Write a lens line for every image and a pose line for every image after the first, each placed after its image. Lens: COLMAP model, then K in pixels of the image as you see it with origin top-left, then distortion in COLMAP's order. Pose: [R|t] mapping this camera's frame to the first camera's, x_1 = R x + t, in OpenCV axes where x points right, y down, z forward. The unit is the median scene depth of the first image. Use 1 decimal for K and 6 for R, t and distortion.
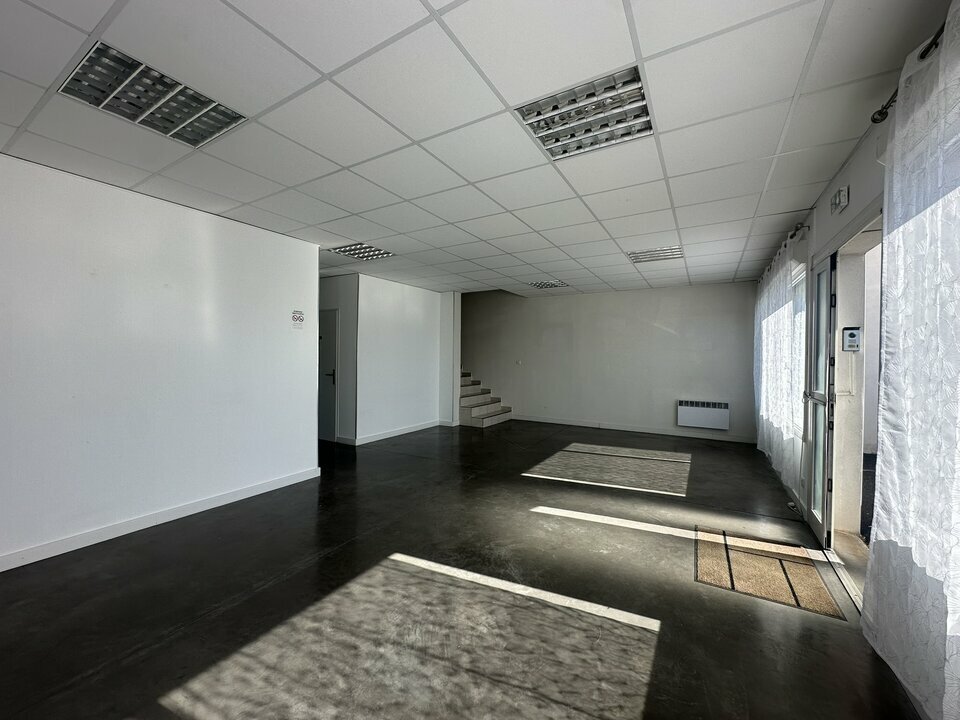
lens RADIAL K [[382.3, 0, 480.0], [0, 382.3, 360.0], [0, 0, 1]] dist [-0.005190, 0.000265]
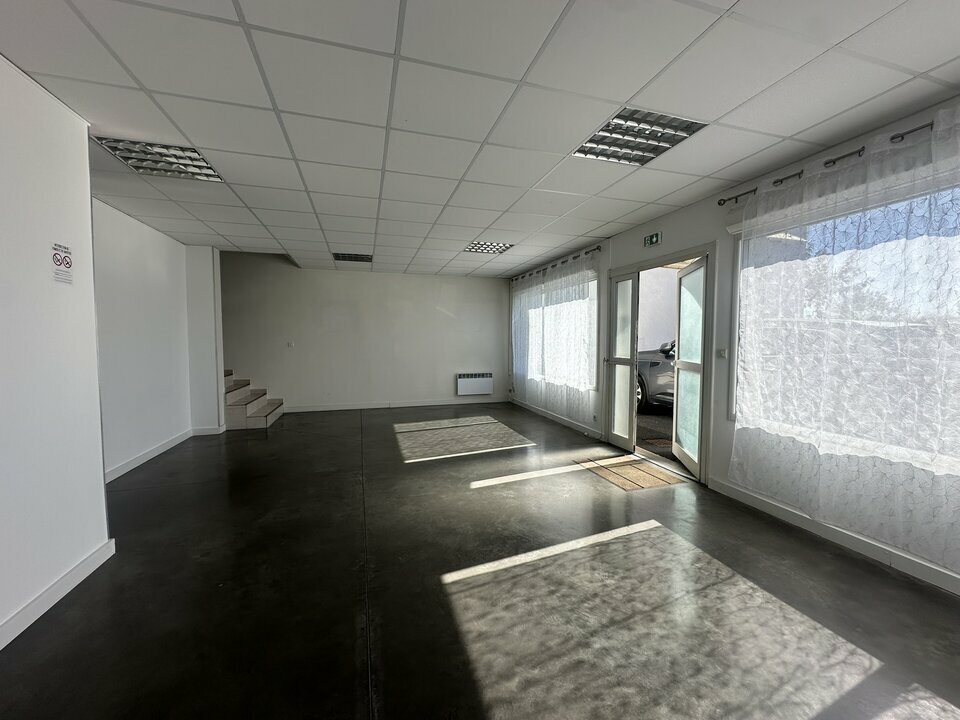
lens RADIAL K [[382.3, 0, 480.0], [0, 382.3, 360.0], [0, 0, 1]] dist [-0.005190, 0.000265]
pose [[0.673362, -0.048868, 0.737696, -0.514331], [0.013569, 0.998462, 0.053757, 0.001274], [-0.739188, -0.026189, 0.672990, 0.277332]]
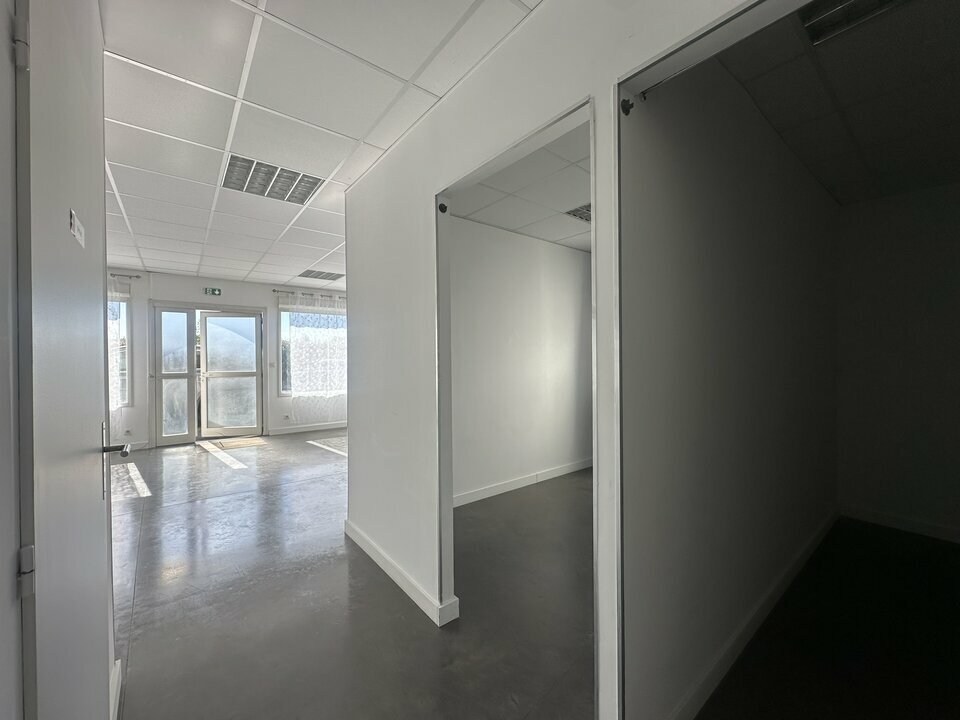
lens RADIAL K [[382.3, 0, 480.0], [0, 382.3, 360.0], [0, 0, 1]] dist [-0.005190, 0.000265]
pose [[-0.934985, -0.009108, 0.354570, -1.004375], [-0.002840, 0.999830, 0.018193, -0.017197], [-0.354676, 0.016003, -0.934852, 1.776789]]
